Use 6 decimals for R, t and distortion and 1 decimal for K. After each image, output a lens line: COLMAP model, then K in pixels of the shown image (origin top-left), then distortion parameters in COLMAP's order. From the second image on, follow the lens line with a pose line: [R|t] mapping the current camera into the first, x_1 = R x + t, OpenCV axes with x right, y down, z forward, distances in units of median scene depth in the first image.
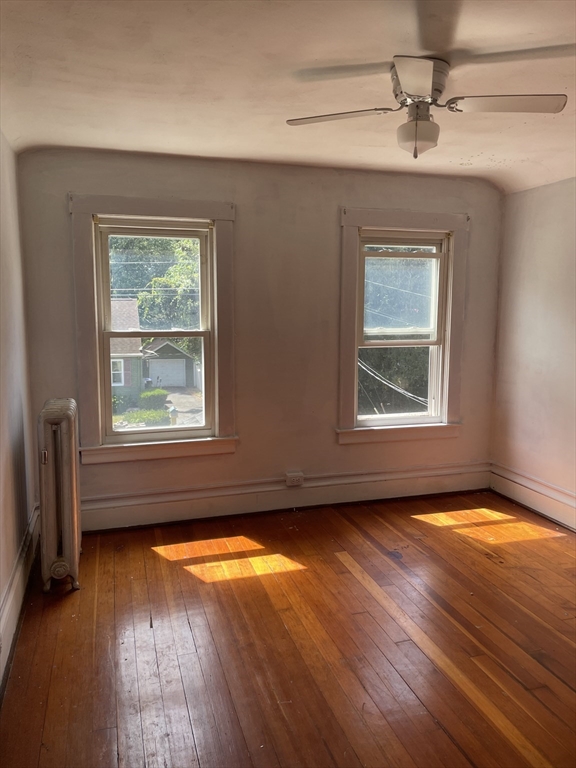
lens RADIAL K [[578.5, 0, 289.2], [0, 578.5, 378.7], [0, 0, 1]] dist [0.072020, -0.082432]
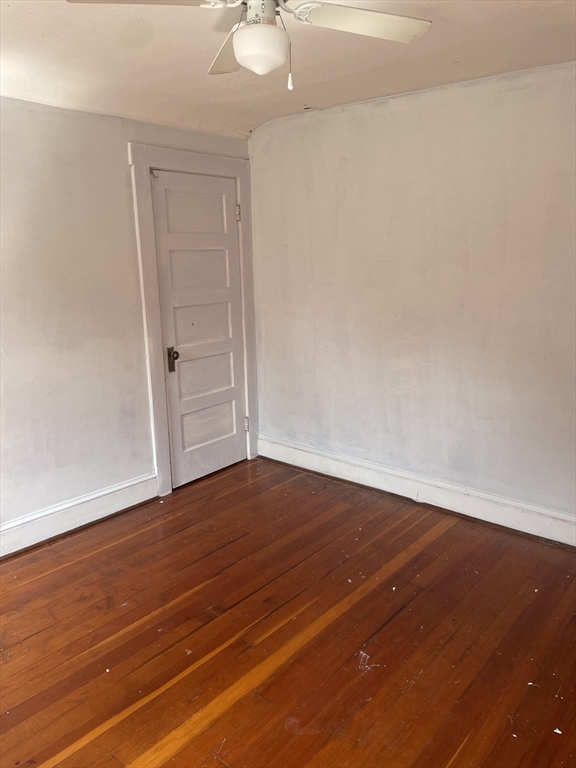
lens RADIAL K [[578.5, 0, 289.5], [0, 578.5, 384.3], [0, 0, 1]] dist [0.072020, -0.082432]
pose [[-0.534657, -0.192826, 0.822776, -0.296134], [0.111075, 0.949138, 0.294619, -0.143005], [-0.837738, 0.248910, -0.486045, 0.907654]]
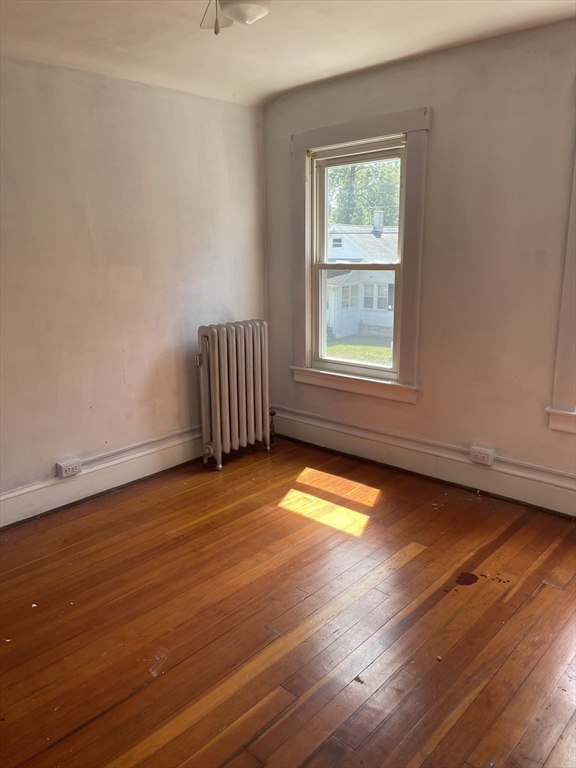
lens RADIAL K [[578.5, 0, 291.3], [0, 578.5, 385.2], [0, 0, 1]] dist [0.072020, -0.082432]
pose [[0.503406, 0.190249, -0.842845, 0.622277], [-0.093064, 0.981722, 0.166013, -0.034779], [0.859023, -0.005134, 0.511911, 0.426031]]
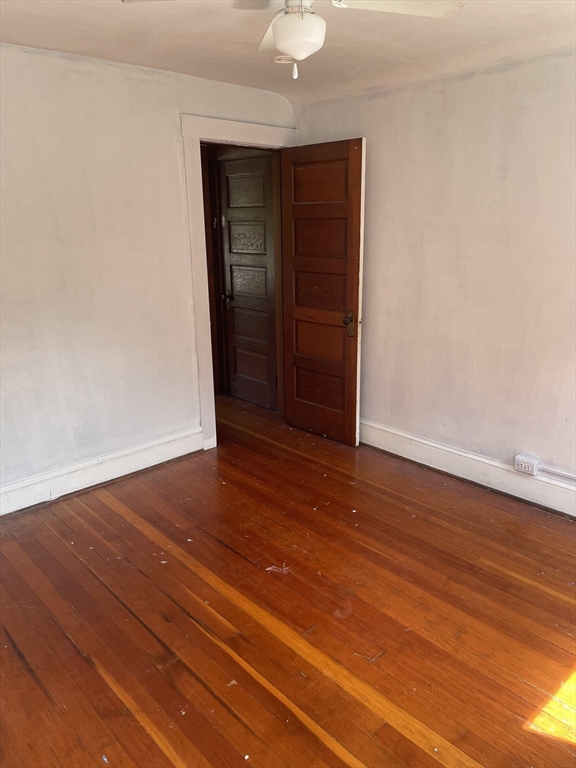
lens RADIAL K [[578.5, 0, 285.9], [0, 578.5, 384.6], [0, 0, 1]] dist [0.072020, -0.082432]
pose [[-0.909504, 0.126451, -0.395996, 0.388969], [-0.039281, 0.922205, 0.384700, -0.176266], [0.413835, 0.365441, -0.833783, 1.155633]]
